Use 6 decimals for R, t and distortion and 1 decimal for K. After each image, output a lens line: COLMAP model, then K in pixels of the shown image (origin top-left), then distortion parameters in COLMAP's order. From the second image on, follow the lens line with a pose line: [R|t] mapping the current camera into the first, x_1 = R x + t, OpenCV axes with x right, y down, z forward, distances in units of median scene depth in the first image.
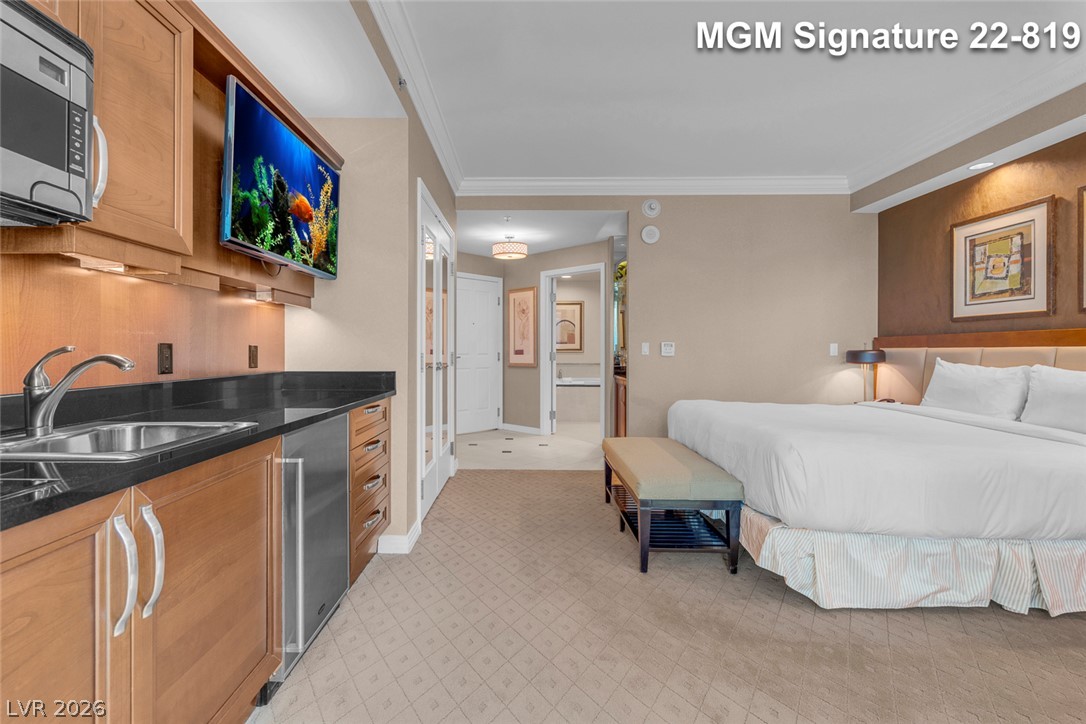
lens RADIAL K [[498.9, 0, 525.2], [0, 498.9, 348.6], [0, 0, 1]] dist [-0.004752, 0.004731]
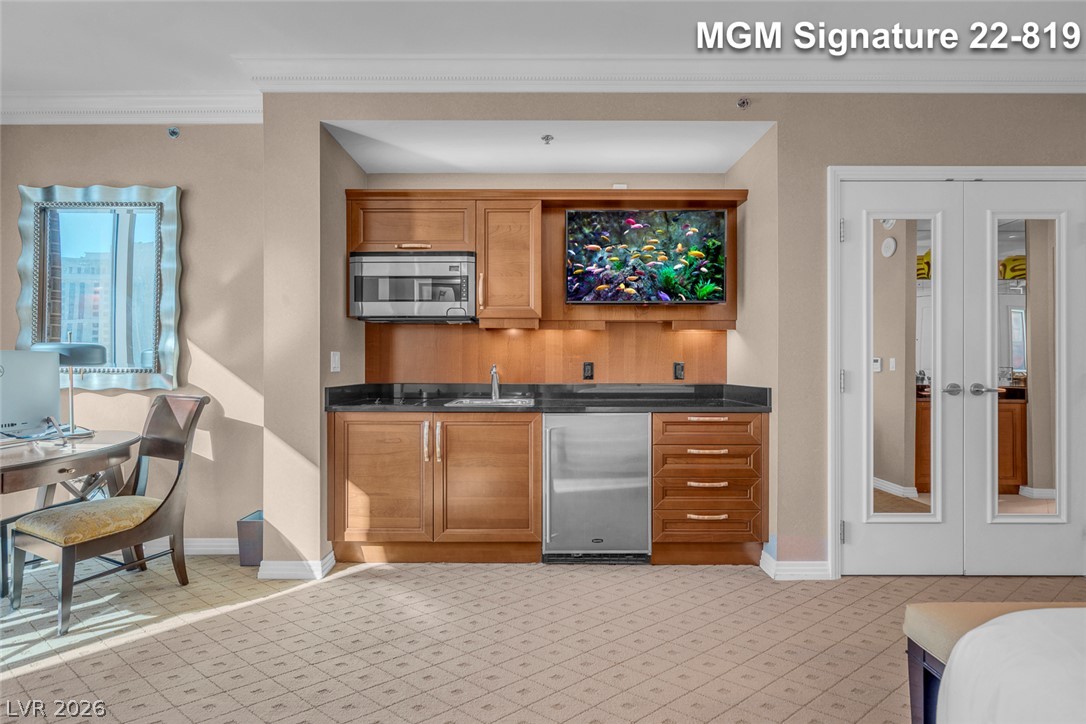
lens RADIAL K [[498.9, 0, 538.5], [0, 498.9, 365.1], [0, 0, 1]] dist [-0.004752, 0.004731]
pose [[0.007826, -0.004974, -0.999957, 0.729616], [0.000353, 0.999988, -0.004971, 0.005469], [0.999969, -0.000314, 0.007828, 0.553930]]
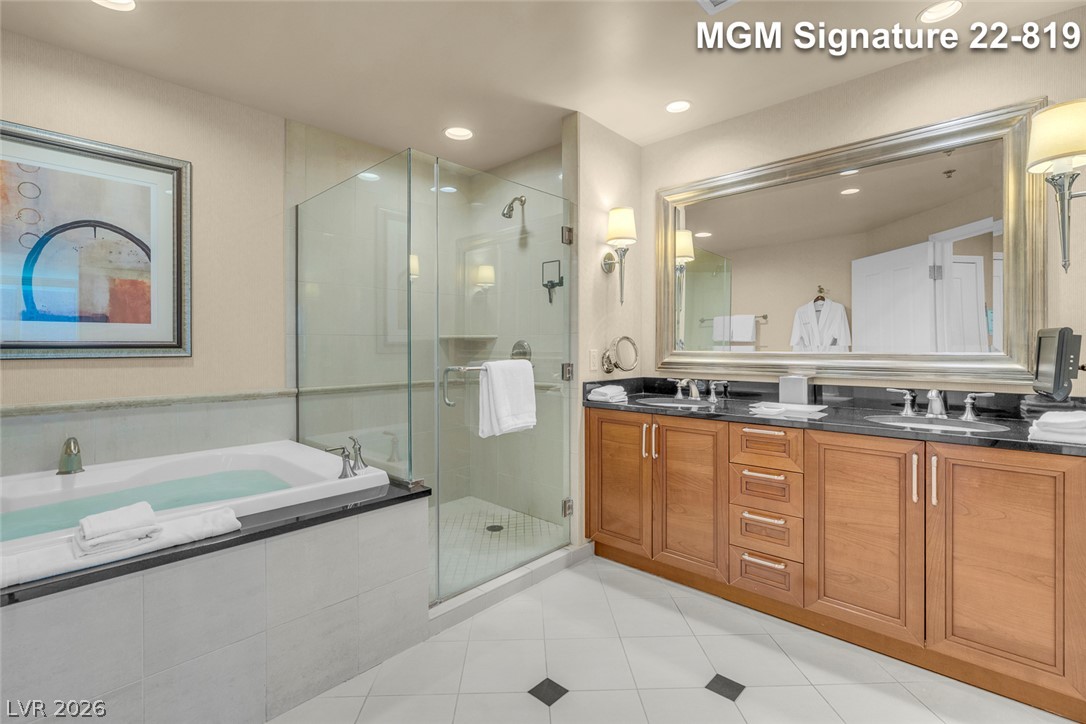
lens RADIAL K [[498.9, 0, 546.7], [0, 498.9, 355.1], [0, 0, 1]] dist [-0.004752, 0.004731]
pose [[0.670520, 0.000305, 0.741892, 0.169678], [-0.000158, 1.000000, -0.000268, 0.024133], [-0.741892, 0.000062, 0.670520, 2.432080]]
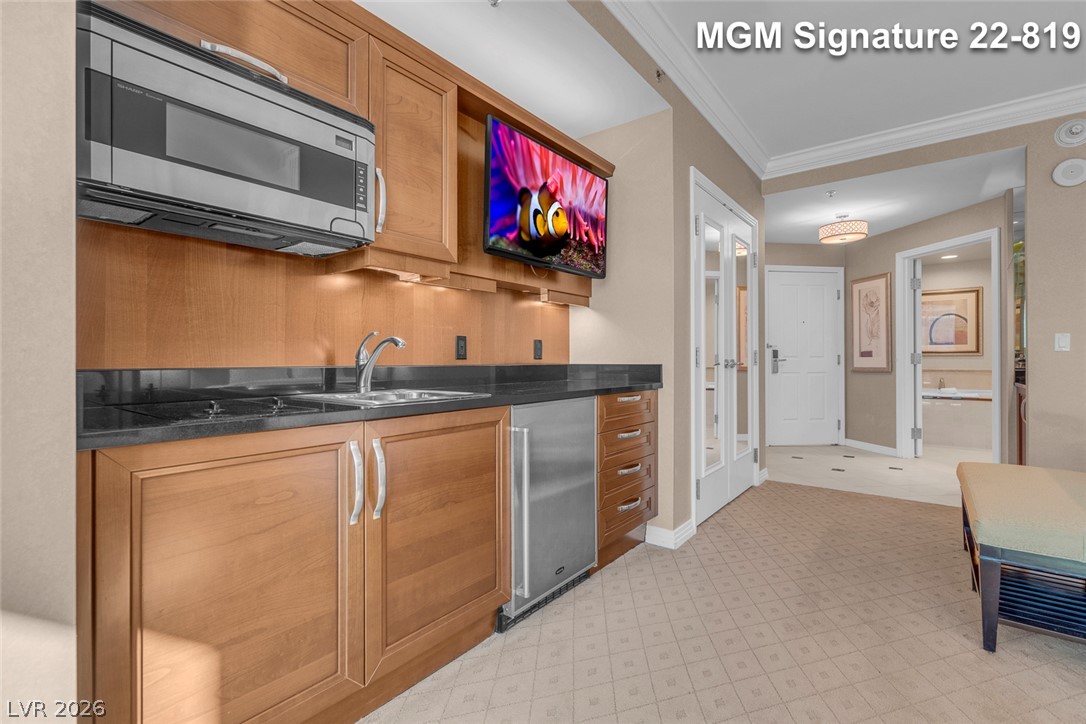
lens RADIAL K [[498.9, 0, 549.0], [0, 498.9, 356.7], [0, 0, 1]] dist [-0.004752, 0.004731]
pose [[0.799612, -0.008761, -0.600454, 0.164307], [0.005871, 0.999960, -0.006771, 0.036739], [0.600489, 0.001889, 0.799631, 0.066851]]
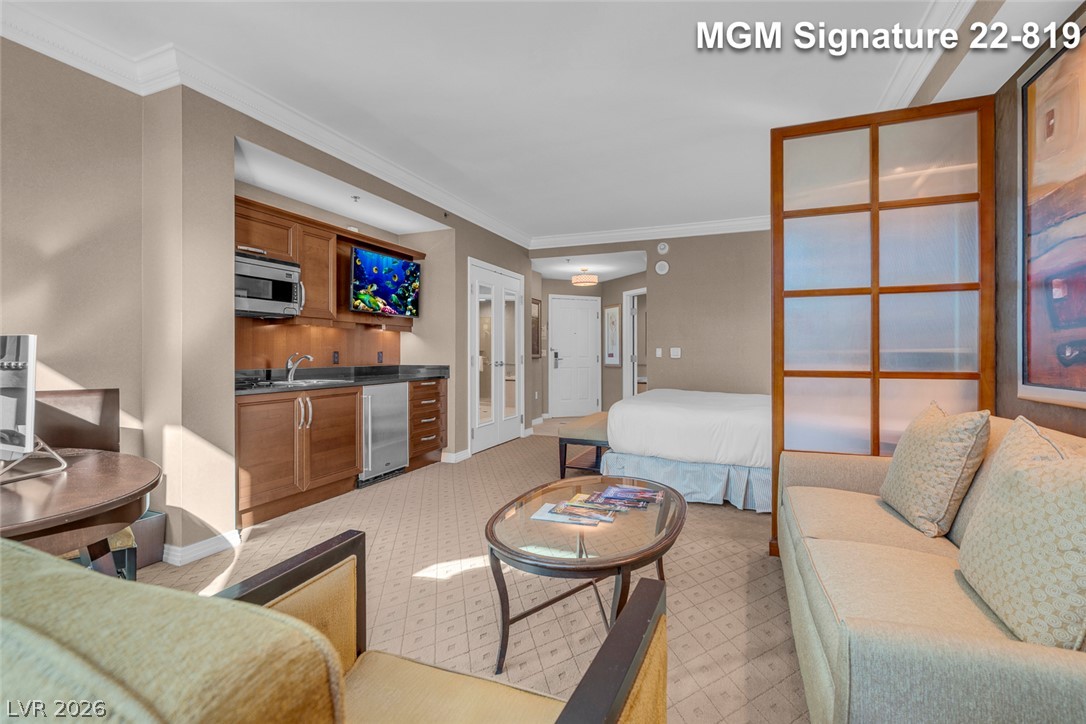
lens RADIAL K [[498.9, 0, 549.6], [0, 498.9, 352.0], [0, 0, 1]] dist [-0.004752, 0.004731]
pose [[0.932839, -0.004448, -0.360266, 0.784765], [0.004052, 0.999990, -0.001854, 0.000484], [0.360270, 0.000270, 0.932848, -0.625535]]
